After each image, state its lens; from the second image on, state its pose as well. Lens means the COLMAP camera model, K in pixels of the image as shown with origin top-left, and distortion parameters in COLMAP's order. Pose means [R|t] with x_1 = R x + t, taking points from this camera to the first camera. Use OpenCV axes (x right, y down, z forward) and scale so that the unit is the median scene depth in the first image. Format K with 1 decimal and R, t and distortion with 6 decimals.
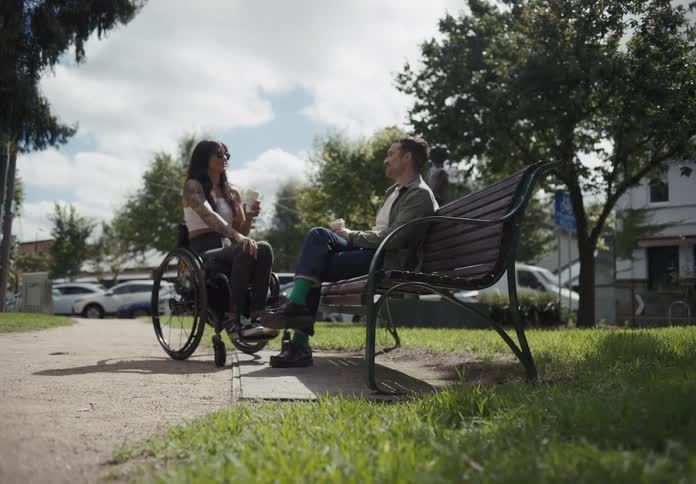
lens RADIAL K [[679.3, 0, 348.0], [0, 679.3, 242.0], [0, 0, 1]] dist [-0.051832, 0.017375]
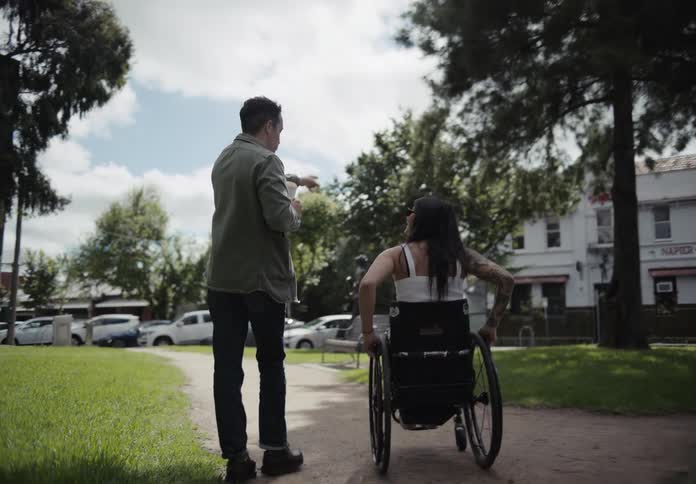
lens RADIAL K [[860.9, 0, 348.0], [0, 860.9, 242.0], [0, 0, 1]] dist [-0.089082, 0.006335]
pose [[0.988581, -0.004808, 0.150613, -0.203877], [0.002625, 0.999889, 0.014690, -0.171035], [-0.150667, -0.014127, 0.988484, -1.045194]]
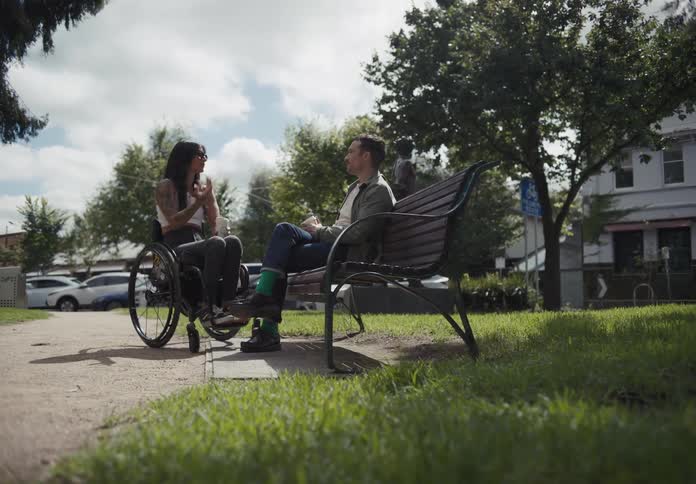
lens RADIAL K [[679.3, 0, 348.0], [0, 679.3, 242.0], [0, 0, 1]] dist [-0.051832, 0.017375]
pose [[0.999193, -0.015545, 0.037046, 0.004476], [0.014888, 0.999728, 0.017953, -0.001907], [-0.037315, -0.017387, 0.999152, -0.019941]]
